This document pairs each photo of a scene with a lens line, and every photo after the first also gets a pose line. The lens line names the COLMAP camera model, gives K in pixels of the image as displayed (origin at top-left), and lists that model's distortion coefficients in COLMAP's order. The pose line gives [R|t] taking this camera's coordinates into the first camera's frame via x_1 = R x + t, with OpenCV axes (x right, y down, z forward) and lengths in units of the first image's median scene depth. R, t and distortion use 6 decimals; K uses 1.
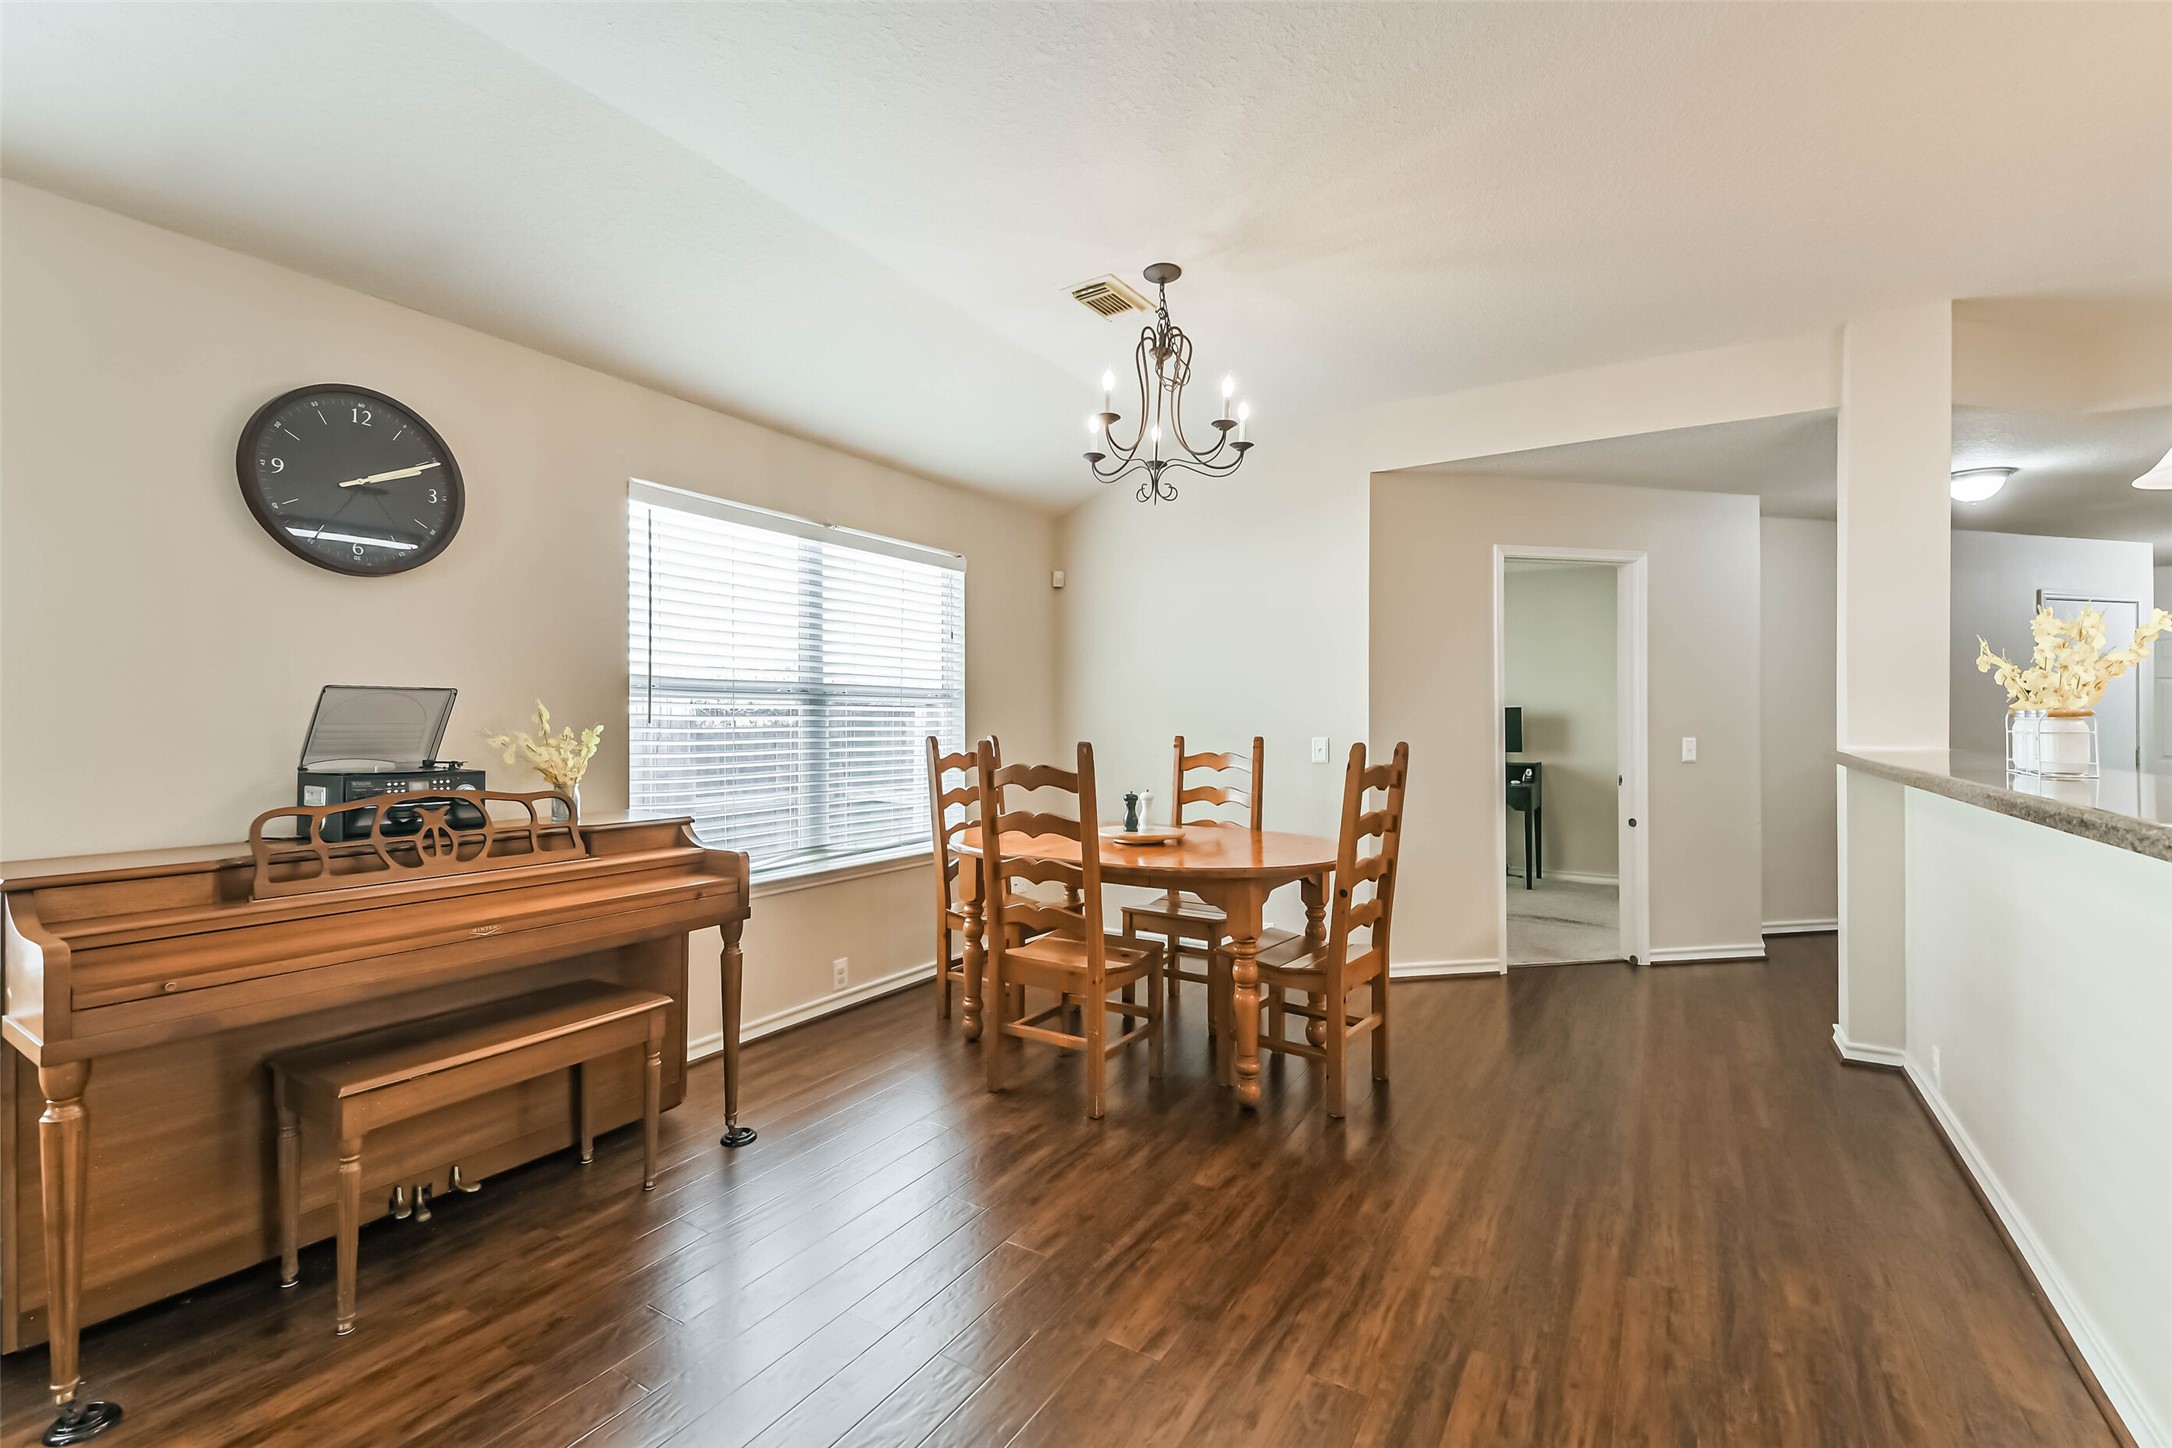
lens RADIAL K [[923.1, 0, 1064.7], [0, 923.1, 729.2], [0, 0, 1]] dist [0.053455, -0.015227]
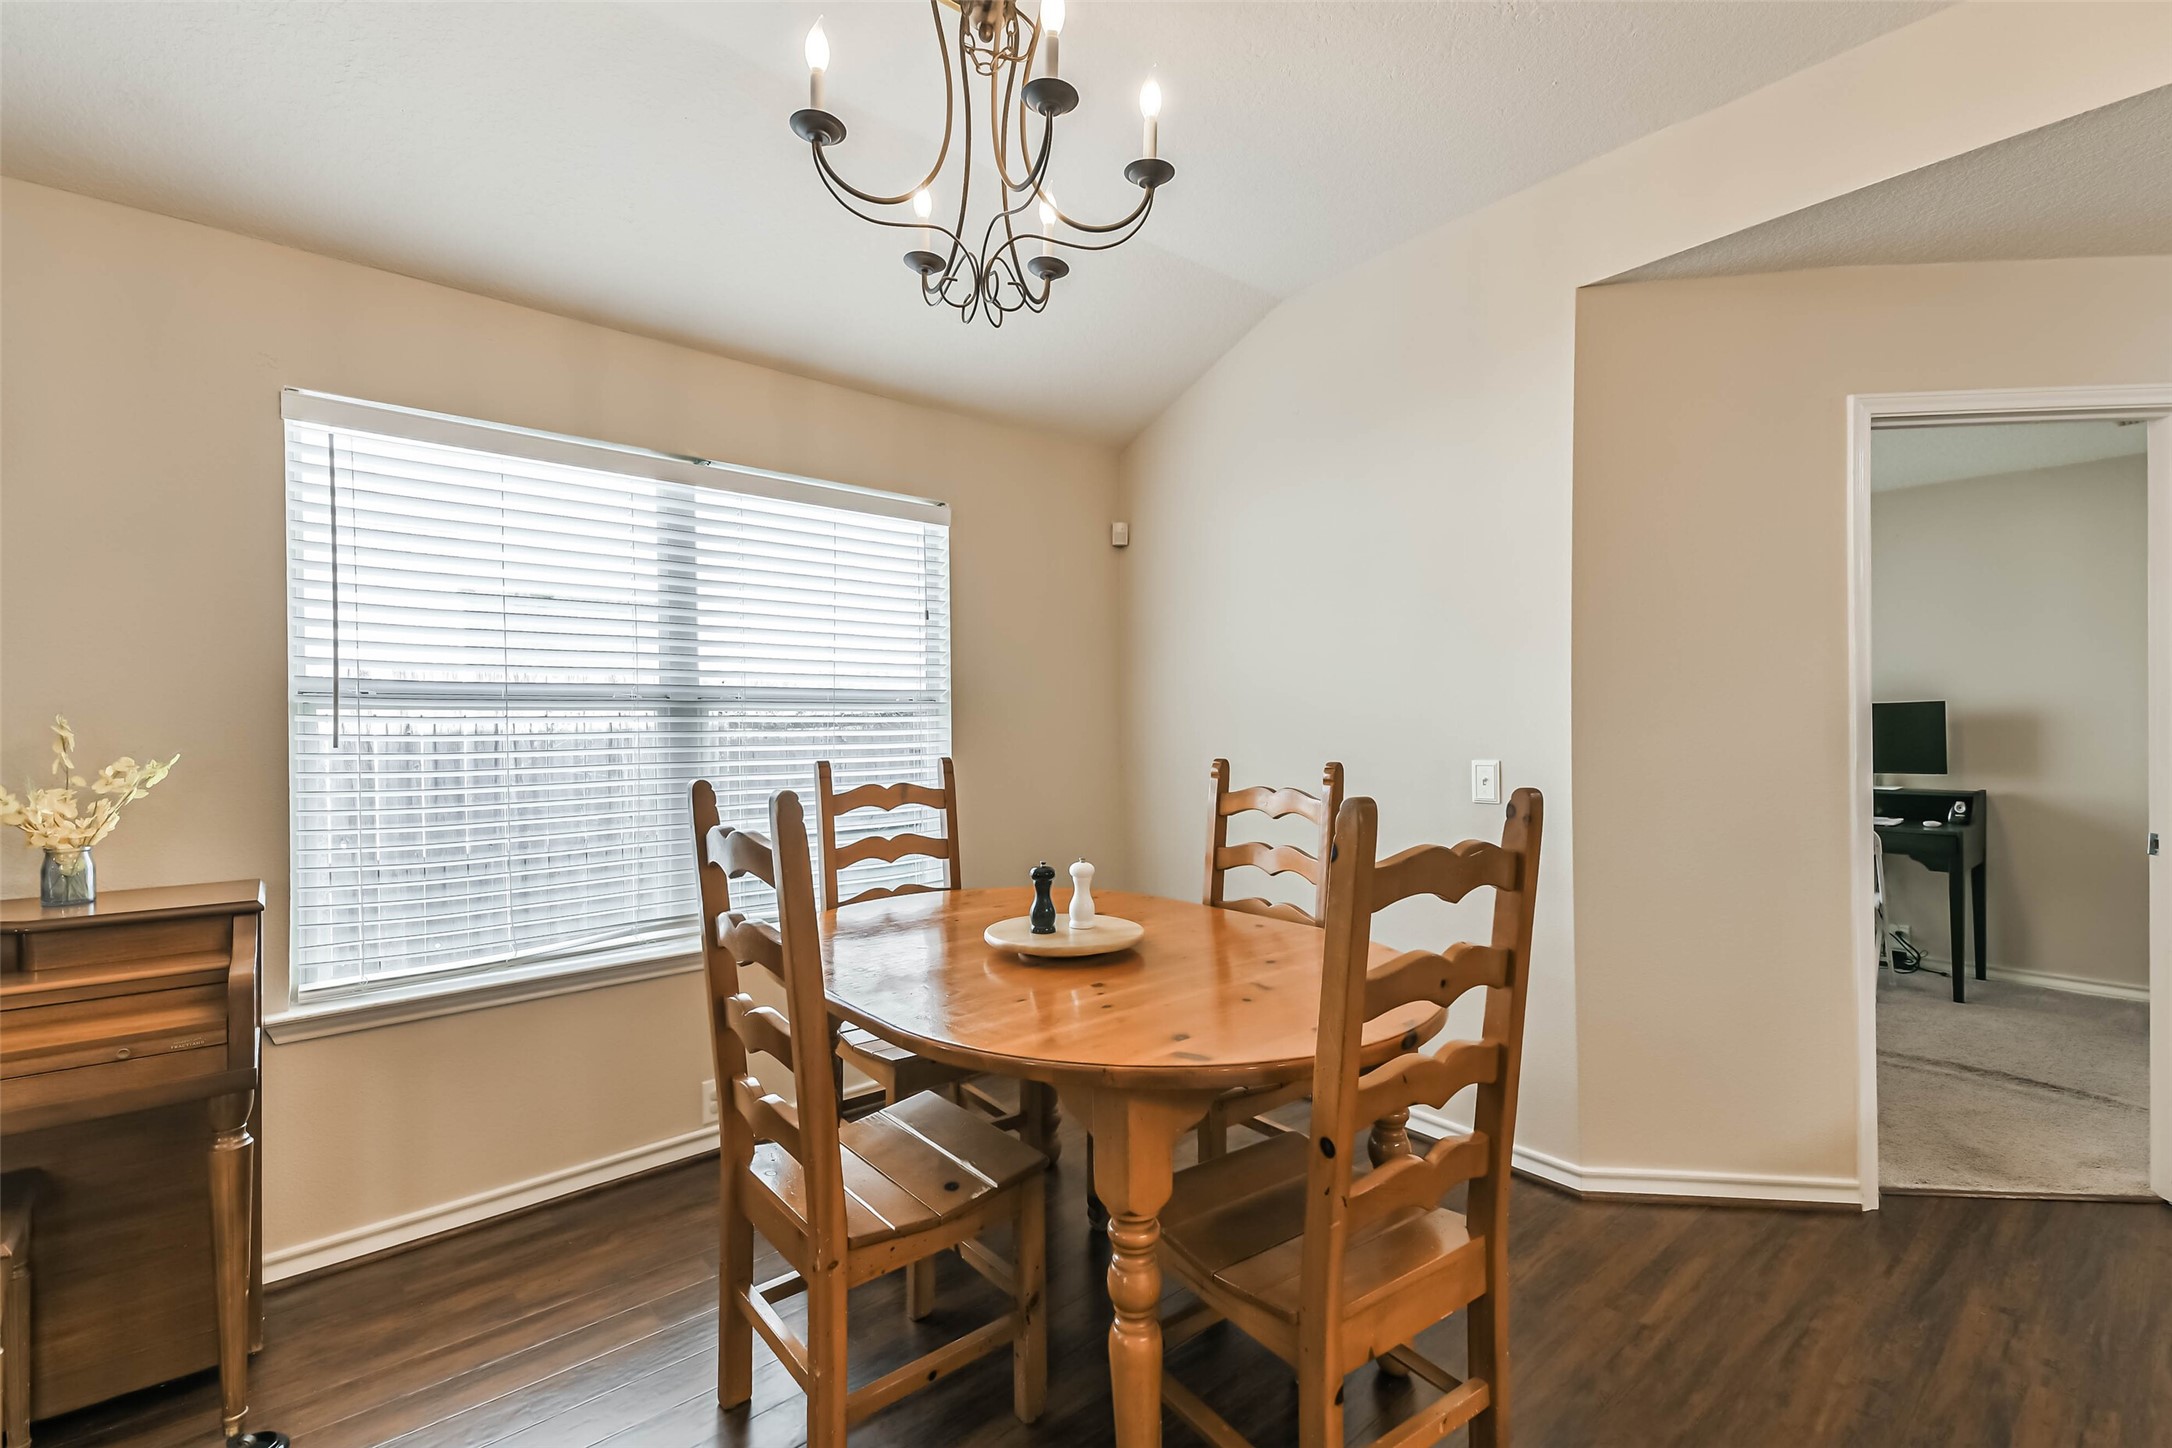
lens RADIAL K [[923.1, 0, 1083.4], [0, 923.1, 741.3], [0, 0, 1]] dist [0.053455, -0.015227]
pose [[0.955387, -0.002986, -0.295343, 0.236747], [0.005777, 0.999947, 0.008577, -0.011557], [0.295302, -0.009900, 0.955353, 0.411624]]
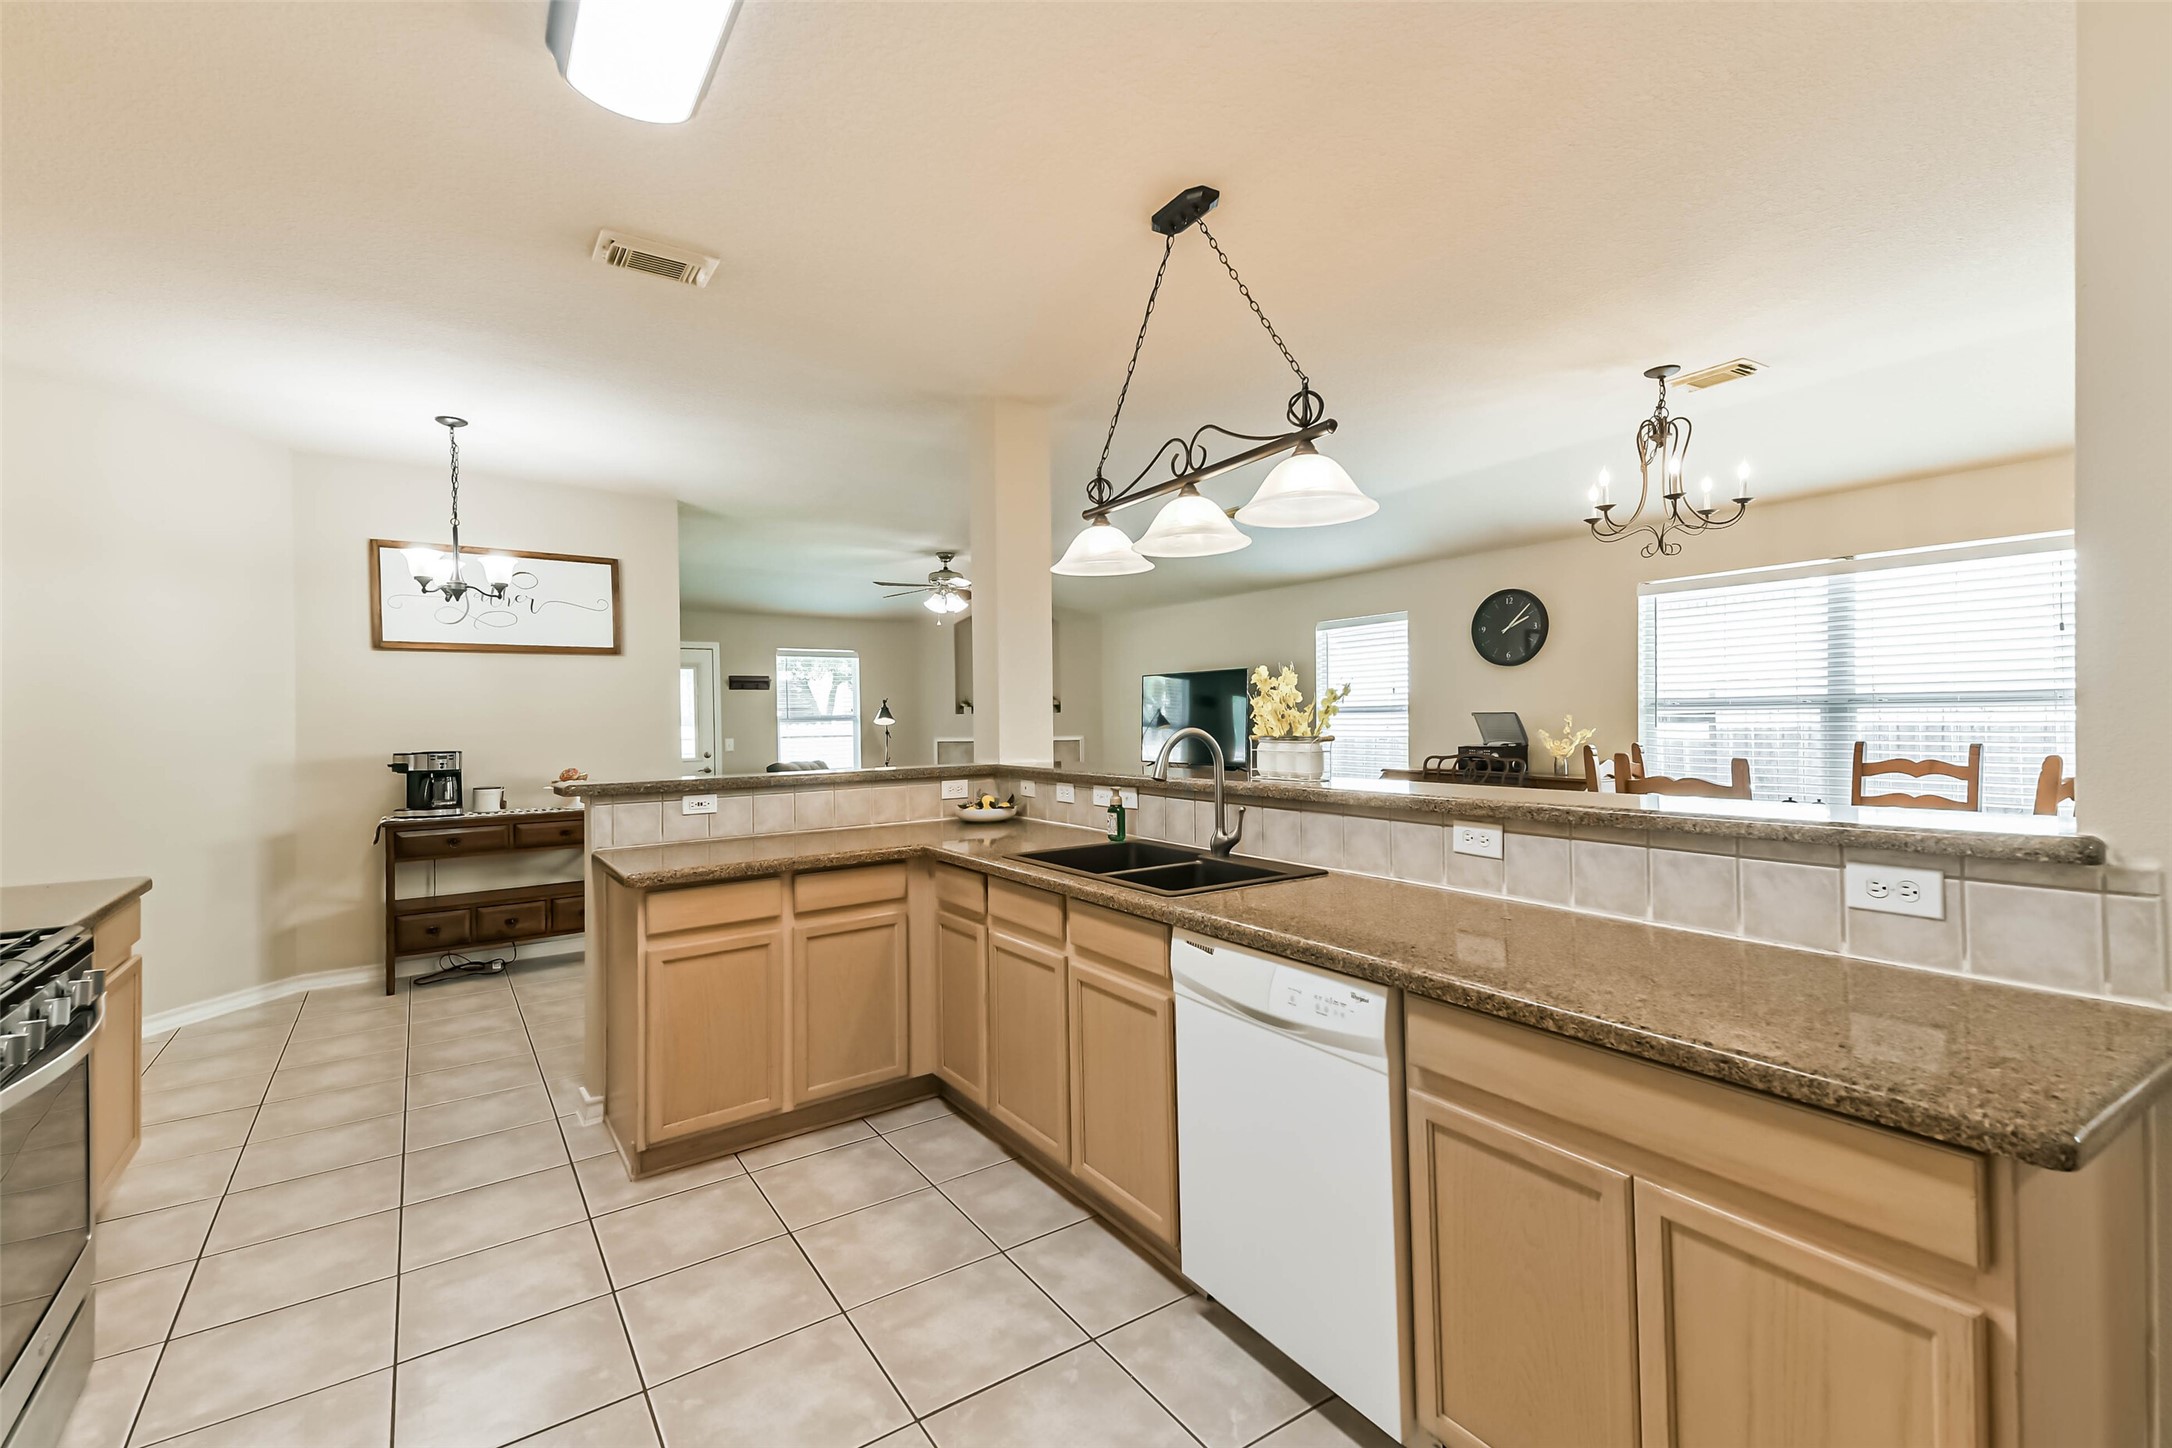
lens RADIAL K [[923.1, 0, 1101.2], [0, 923.1, 723.4], [0, 0, 1]] dist [0.053455, -0.015227]
pose [[-0.363773, 0.011098, -0.931422, 1.220759], [0.002189, 0.999936, 0.011060, -0.028025], [0.931485, 0.001984, -0.363774, 0.574894]]
